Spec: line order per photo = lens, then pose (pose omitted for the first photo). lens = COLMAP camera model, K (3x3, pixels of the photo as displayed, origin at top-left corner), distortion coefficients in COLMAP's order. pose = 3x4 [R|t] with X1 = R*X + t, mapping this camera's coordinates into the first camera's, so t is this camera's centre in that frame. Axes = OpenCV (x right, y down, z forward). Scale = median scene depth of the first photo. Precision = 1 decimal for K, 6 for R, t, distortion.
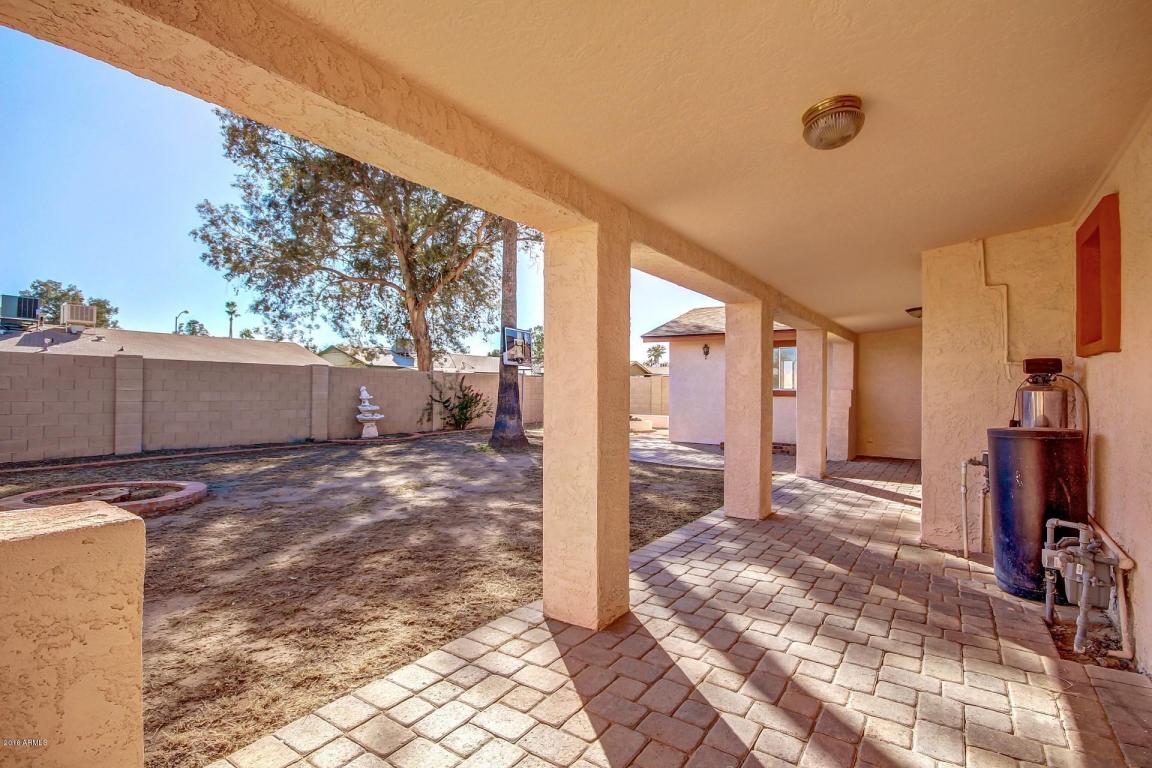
lens RADIAL K [[529.9, 0, 570.5], [0, 529.9, 382.3], [0, 0, 1]] dist [0.001270, 0.001837]
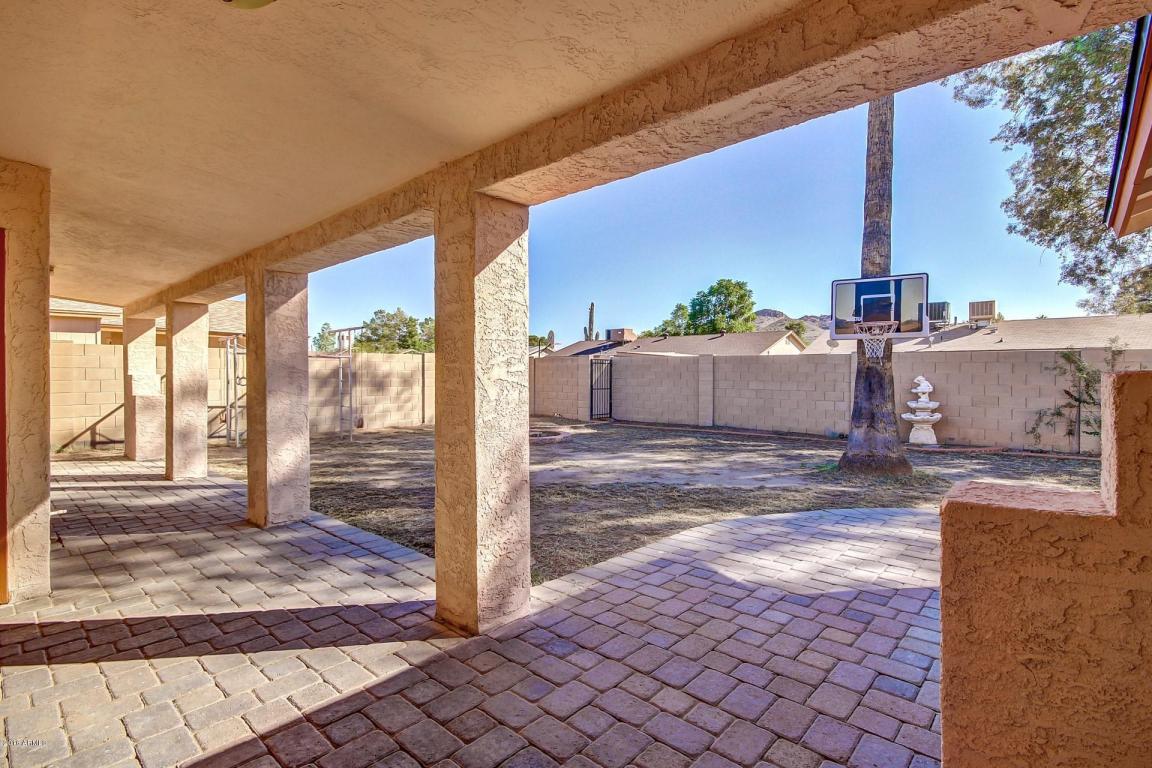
lens RADIAL K [[529.9, 0, 568.4], [0, 529.9, 384.4], [0, 0, 1]] dist [0.001270, 0.001837]
pose [[-0.135084, 0.008415, -0.990798, 0.430899], [0.009891, 0.999926, 0.007144, 0.009283], [0.990785, -0.008835, -0.135157, 0.606497]]
